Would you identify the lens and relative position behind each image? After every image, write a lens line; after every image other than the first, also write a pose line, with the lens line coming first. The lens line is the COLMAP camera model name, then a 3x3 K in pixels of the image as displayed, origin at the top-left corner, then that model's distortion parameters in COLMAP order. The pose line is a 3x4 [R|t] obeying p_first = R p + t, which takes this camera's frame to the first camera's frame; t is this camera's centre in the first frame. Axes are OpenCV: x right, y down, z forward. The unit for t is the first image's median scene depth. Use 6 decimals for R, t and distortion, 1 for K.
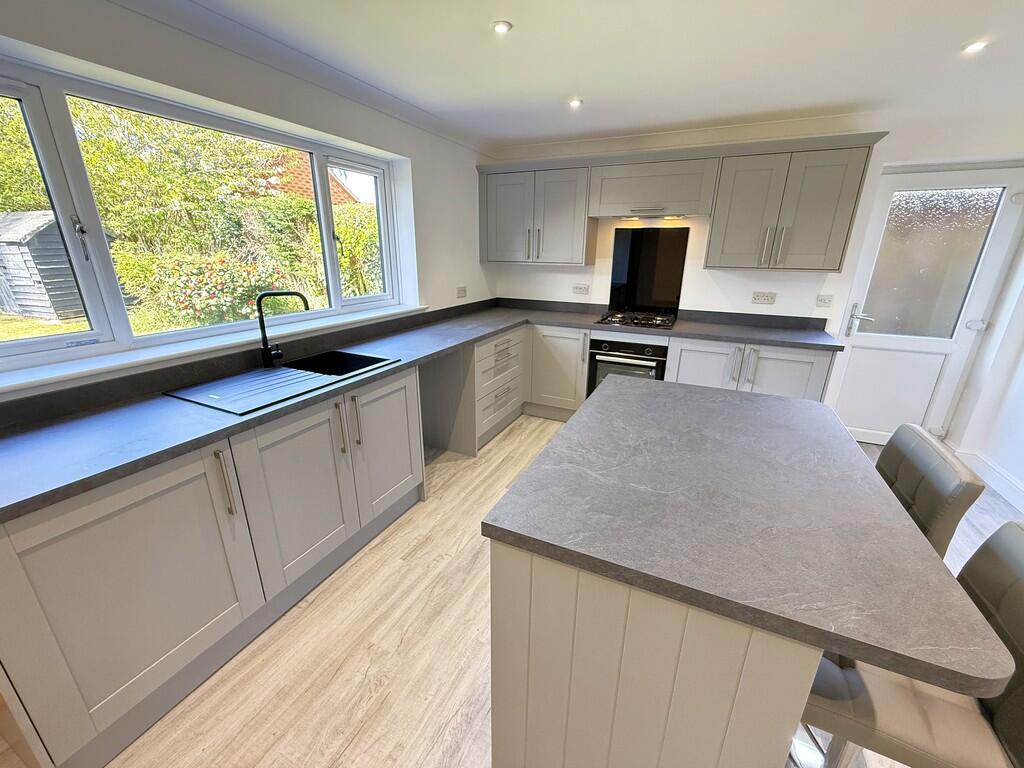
lens RADIAL K [[410.2, 0, 512.0], [0, 410.2, 384.0], [0, 0, 1]] dist [0.001632, 0.000246]
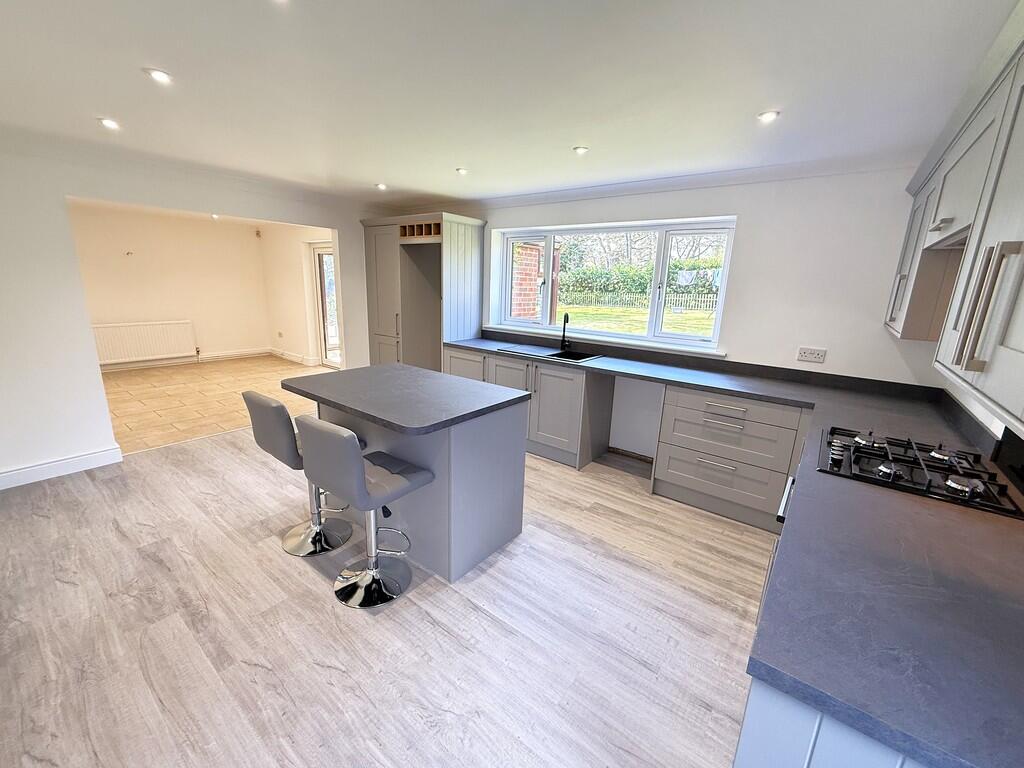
lens RADIAL K [[419.5, 0, 510.9], [0, 419.5, 387.8], [0, 0, 1]] dist [-0.001663, -0.000290]
pose [[-0.211152, 0.221349, -0.952060, 0.874083], [-0.343300, 0.895176, 0.284263, -0.225119], [0.915183, 0.386865, -0.113029, 0.662814]]
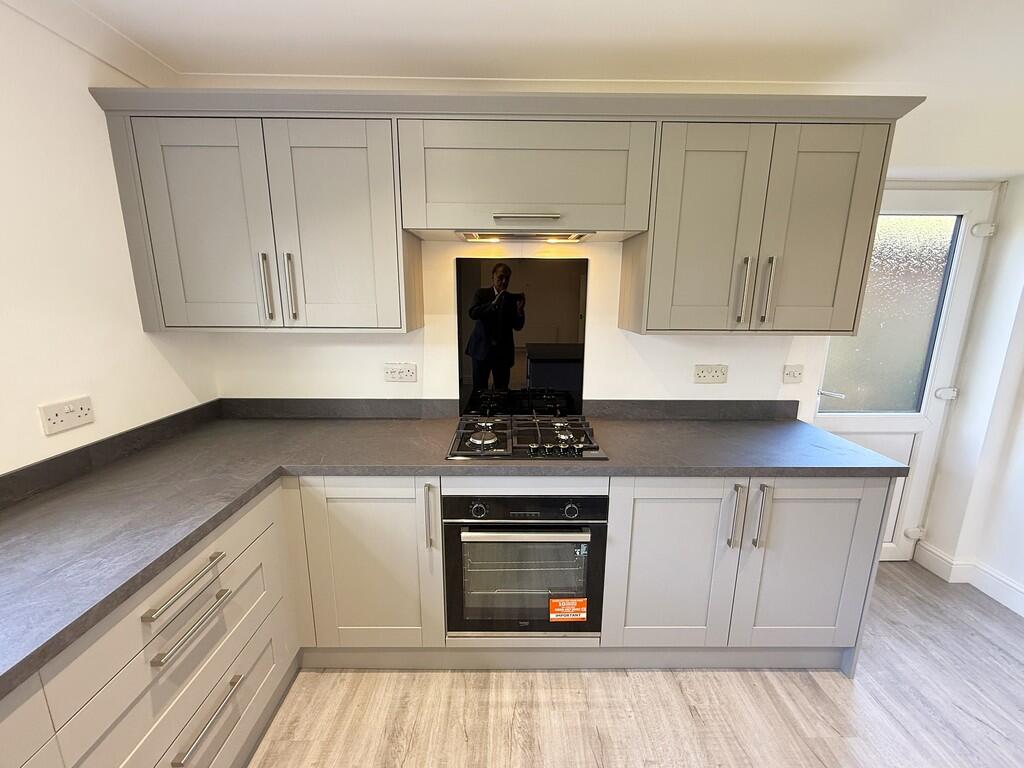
lens RADIAL K [[419.5, 0, 510.9], [0, 419.5, 387.8], [0, 0, 1]] dist [-0.001663, -0.000290]
pose [[0.899915, -0.098370, 0.424825, 0.081159], [0.139427, 0.987992, -0.066577, -0.191730], [-0.413175, 0.119145, 0.902824, 0.571019]]
